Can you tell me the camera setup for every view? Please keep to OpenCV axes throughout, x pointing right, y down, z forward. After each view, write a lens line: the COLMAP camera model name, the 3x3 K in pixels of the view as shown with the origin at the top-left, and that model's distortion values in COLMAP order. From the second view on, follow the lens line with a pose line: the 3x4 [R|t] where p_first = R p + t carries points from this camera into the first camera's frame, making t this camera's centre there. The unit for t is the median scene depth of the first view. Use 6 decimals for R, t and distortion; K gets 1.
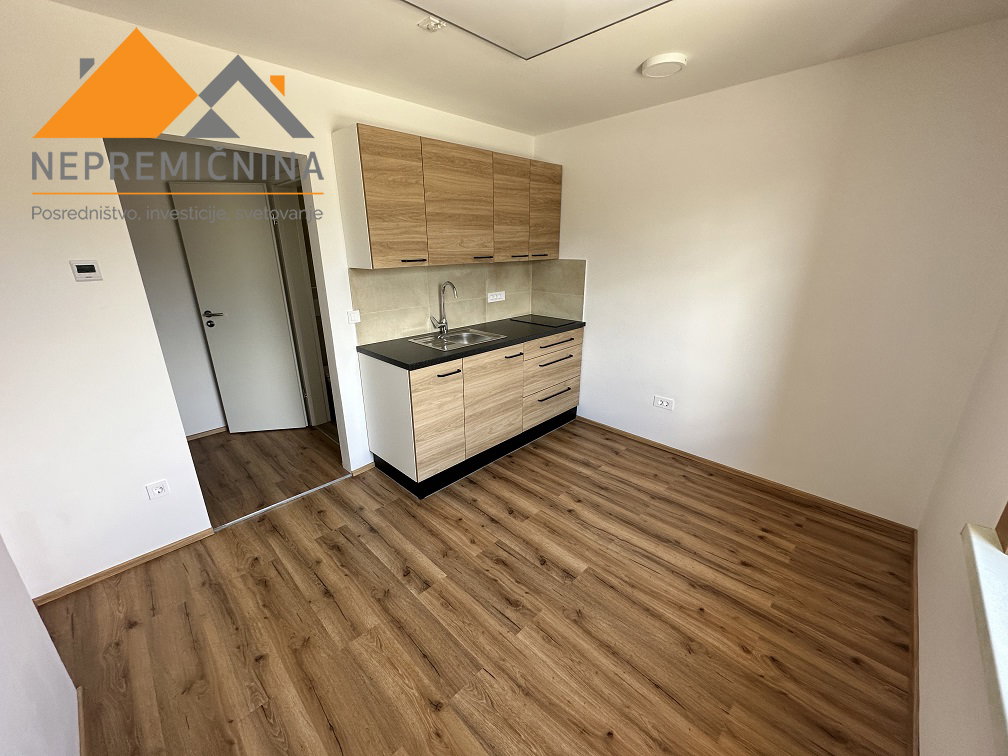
lens RADIAL K [[402.2, 0, 504.1], [0, 402.2, 377.3], [0, 0, 1]] dist [0.000407, 0.000269]
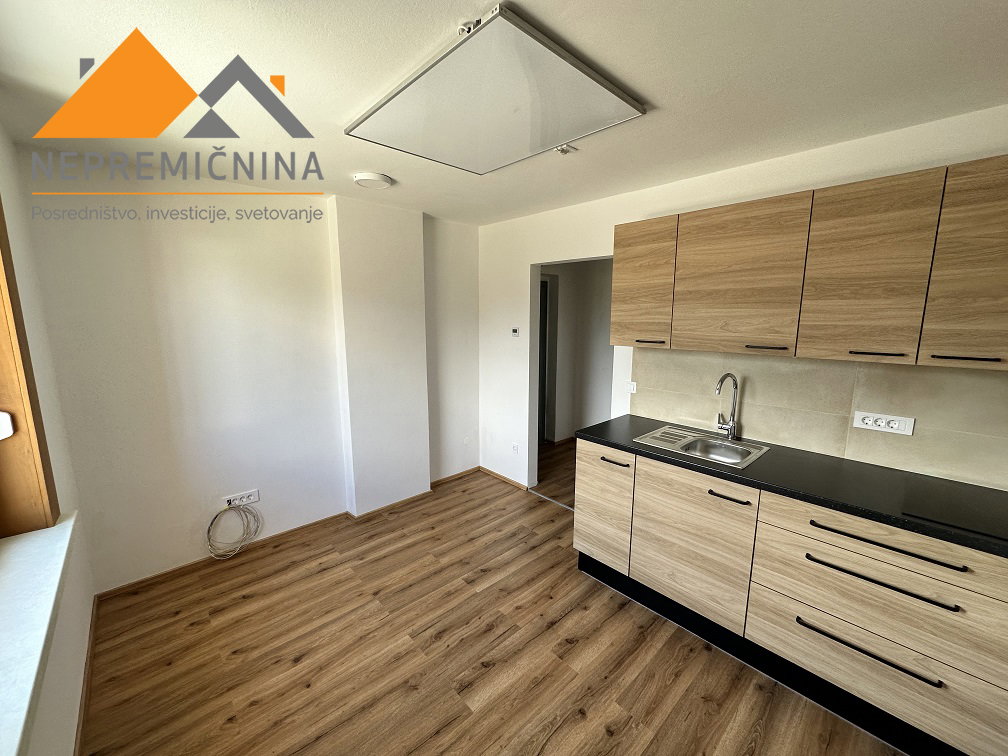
lens RADIAL K [[402.2, 0, 502.3], [0, 402.2, 377.0], [0, 0, 1]] dist [0.000407, 0.000269]
pose [[-0.053737, 0.163521, -0.985075, 0.821532], [-0.315796, 0.933085, 0.172118, -0.293460], [0.947304, 0.320332, 0.001498, 0.767906]]
